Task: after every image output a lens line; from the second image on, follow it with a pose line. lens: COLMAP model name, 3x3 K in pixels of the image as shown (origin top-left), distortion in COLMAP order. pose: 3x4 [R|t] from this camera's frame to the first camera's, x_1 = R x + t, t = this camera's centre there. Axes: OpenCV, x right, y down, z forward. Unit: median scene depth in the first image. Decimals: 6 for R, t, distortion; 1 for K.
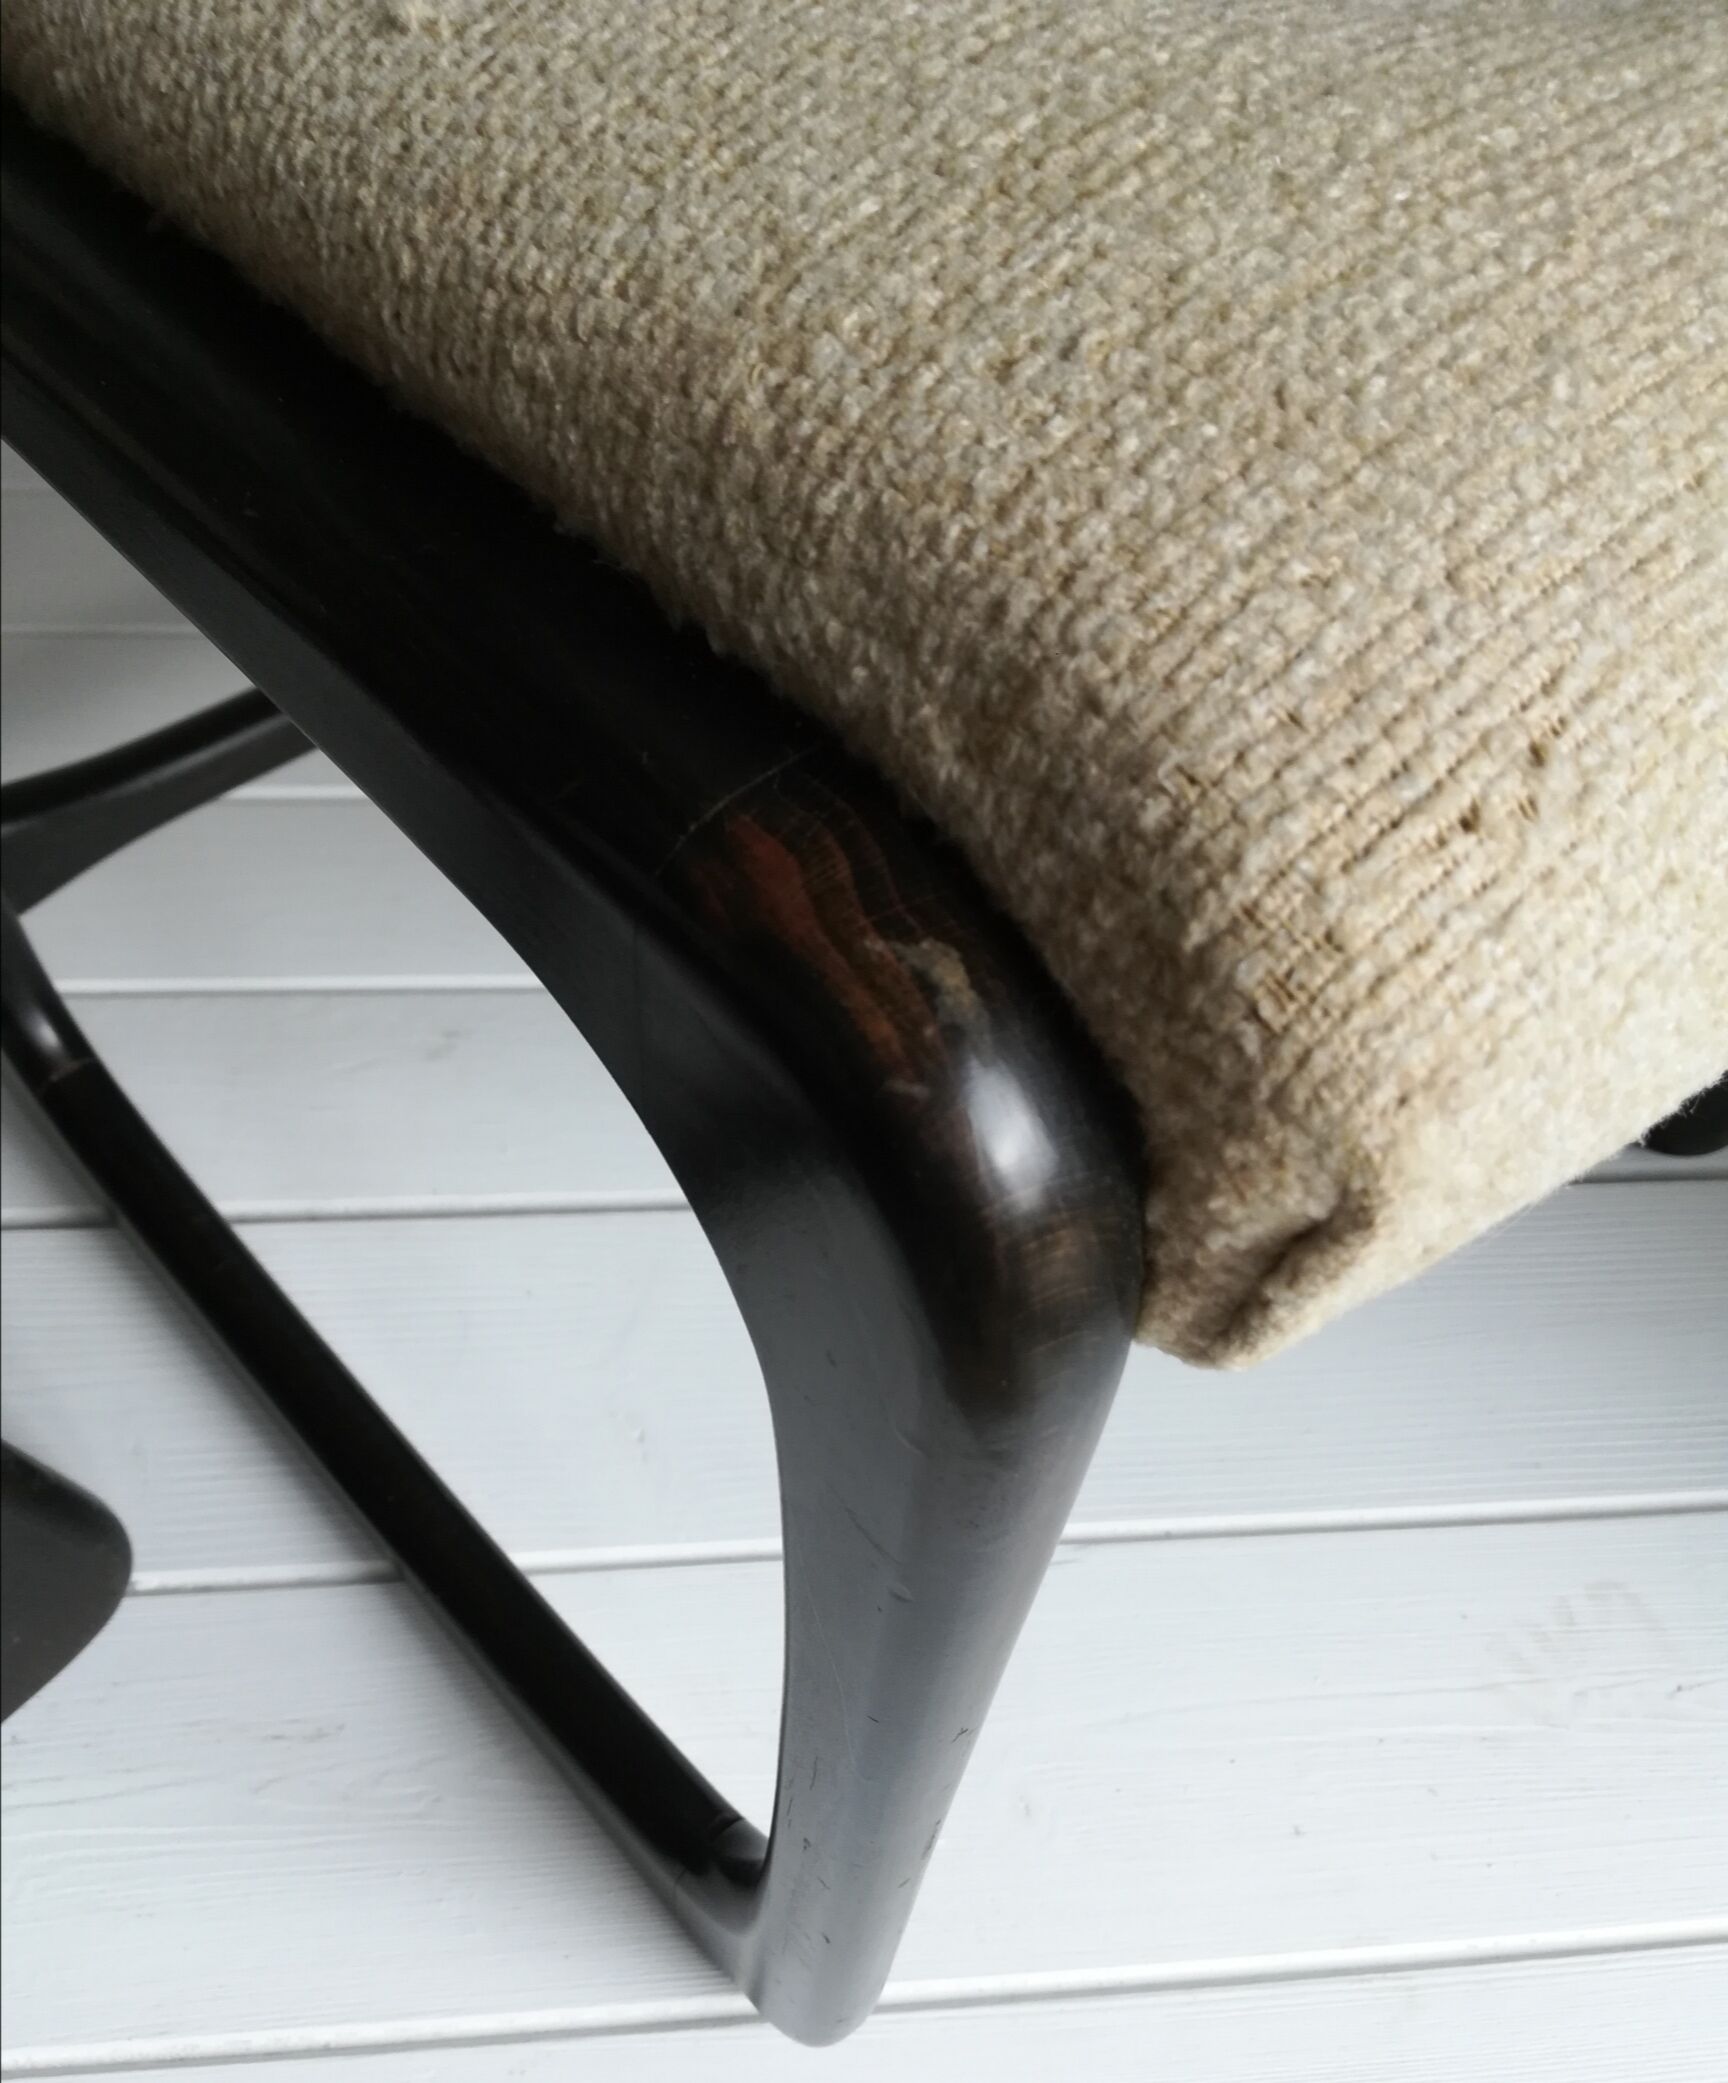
lens RADIAL K [[1760.7, 0, 864.0], [0, 1760.7, 1041.5], [0, 0, 1]] dist [-0.002089, -0.001626]
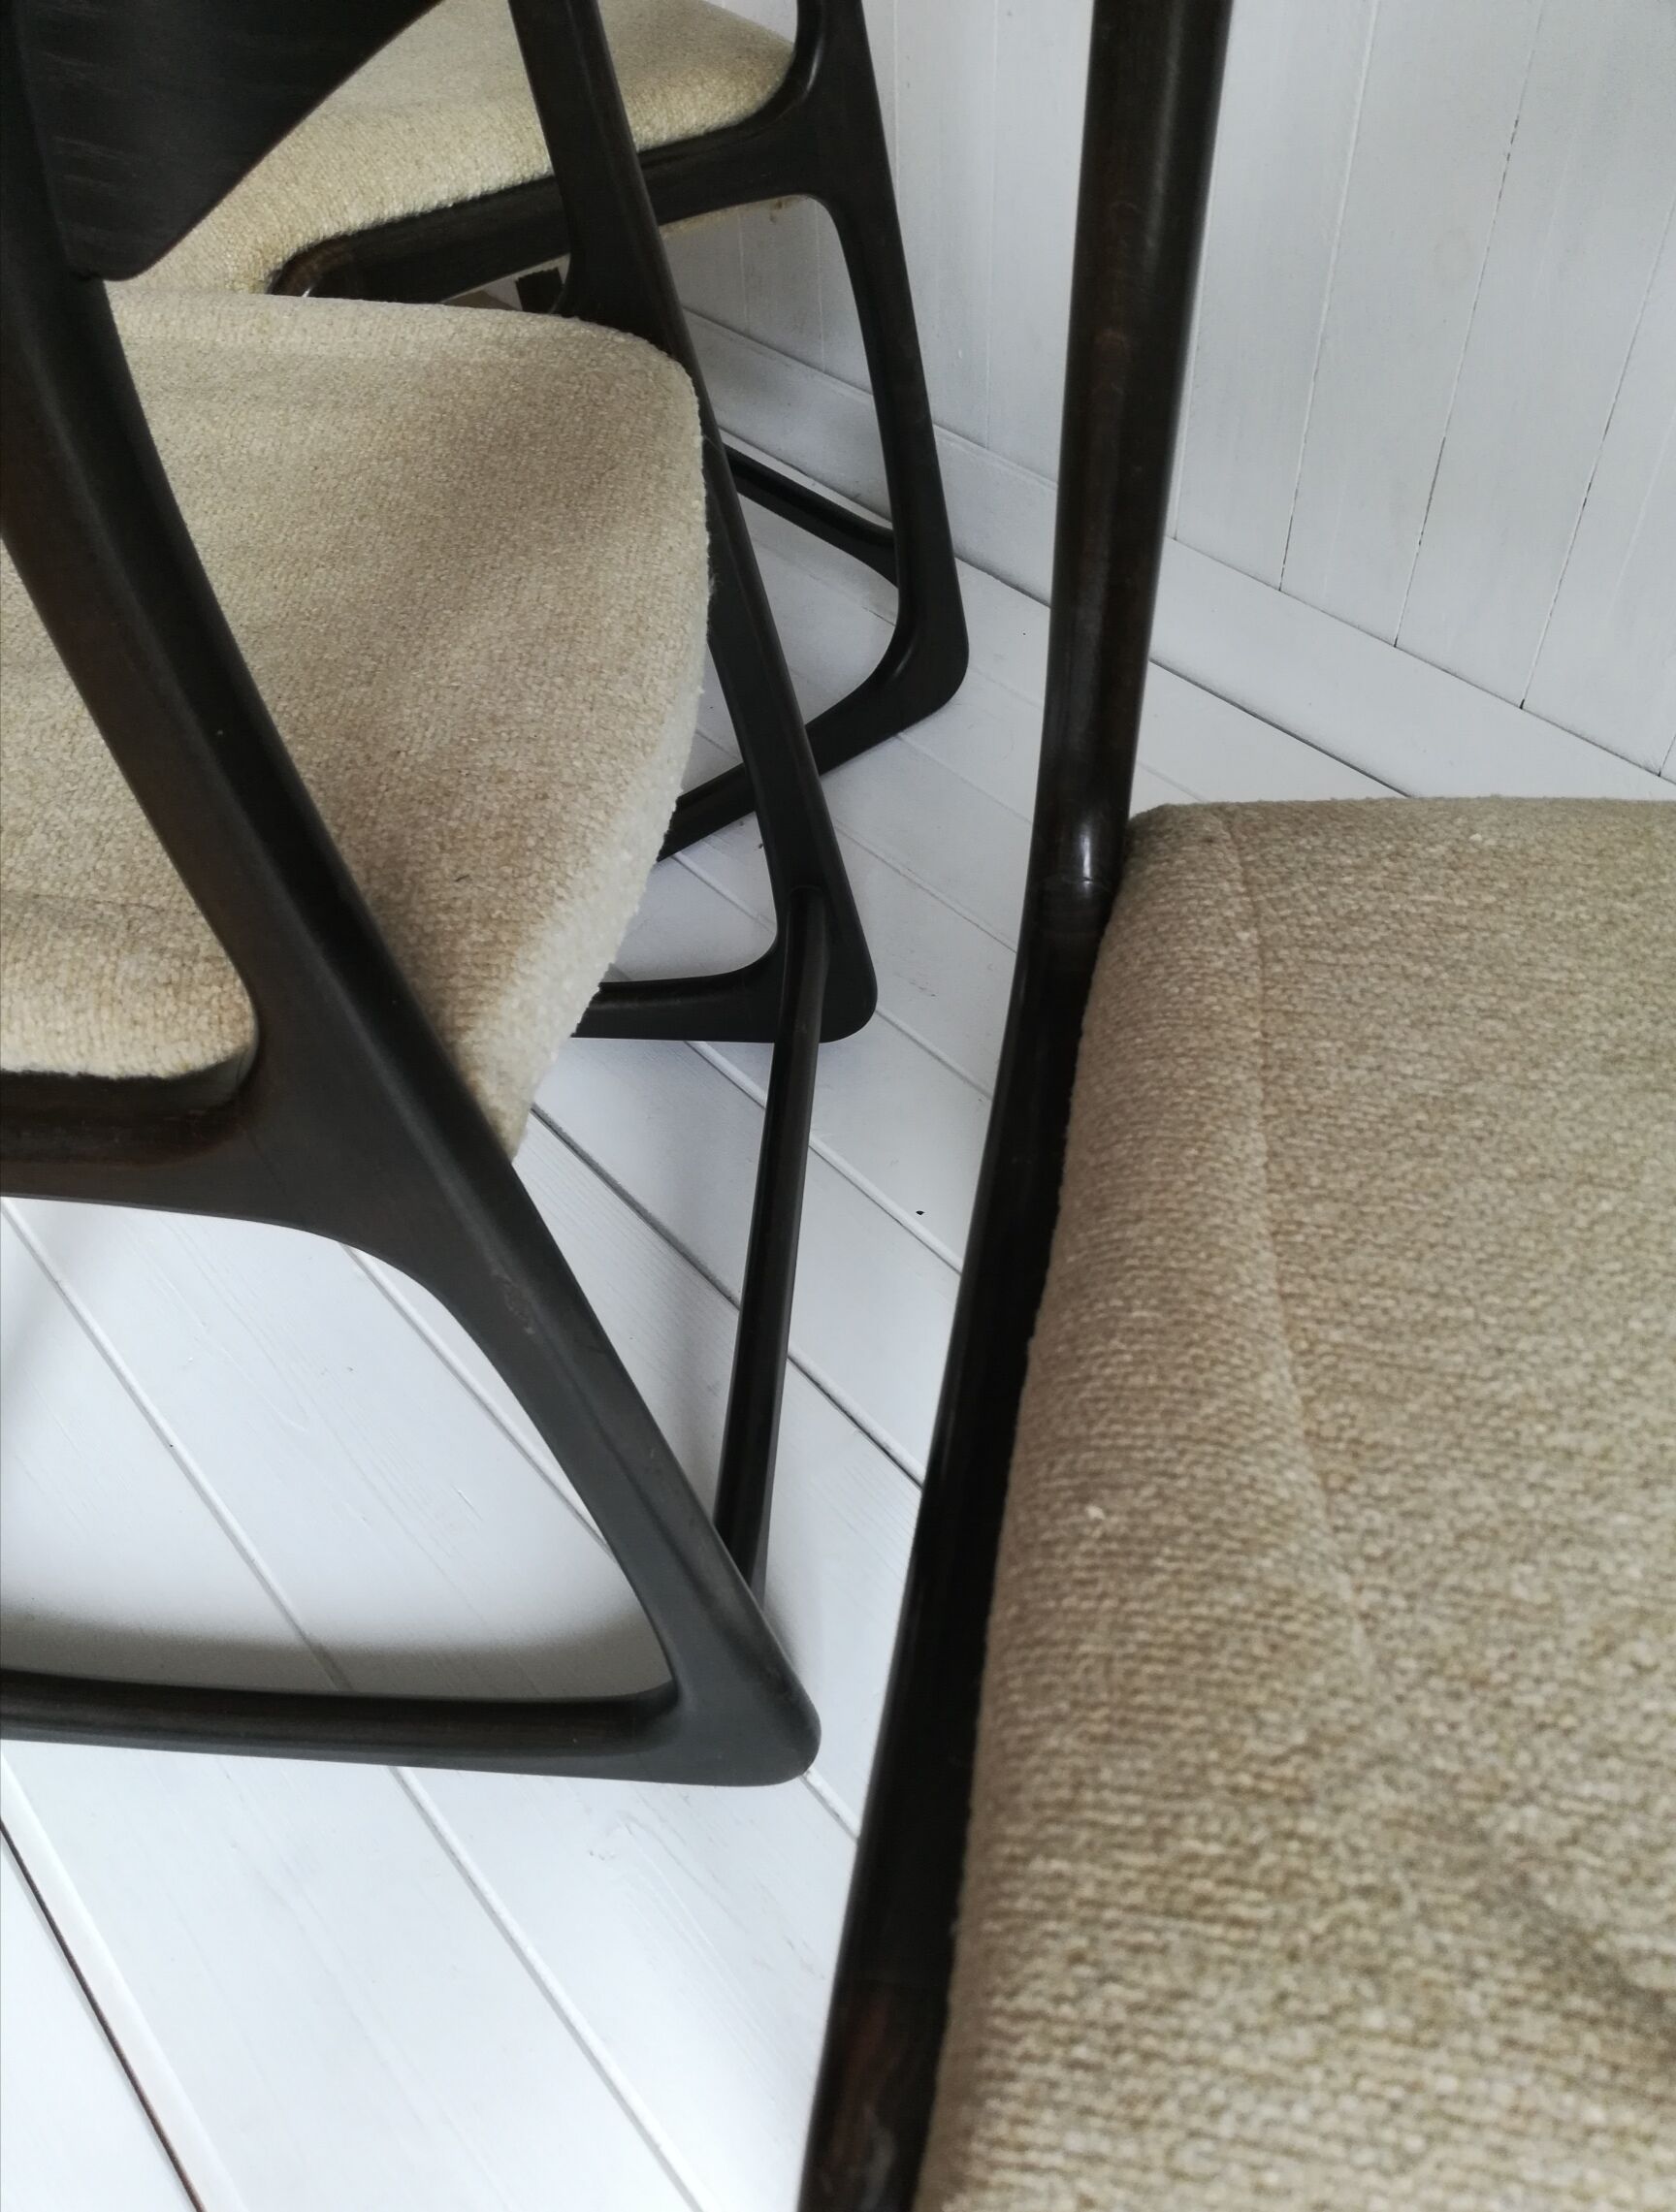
lens RADIAL K [[1666.7, 0, 838.0], [0, 1666.7, 1106.0], [0, 0, 1]] dist [-0.002987, -0.011935]
pose [[0.592694, 0.528605, -0.607693, 0.513554], [-0.607306, 0.788898, 0.093912, -1.082454], [0.529050, 0.313394, 0.788600, -0.806810]]
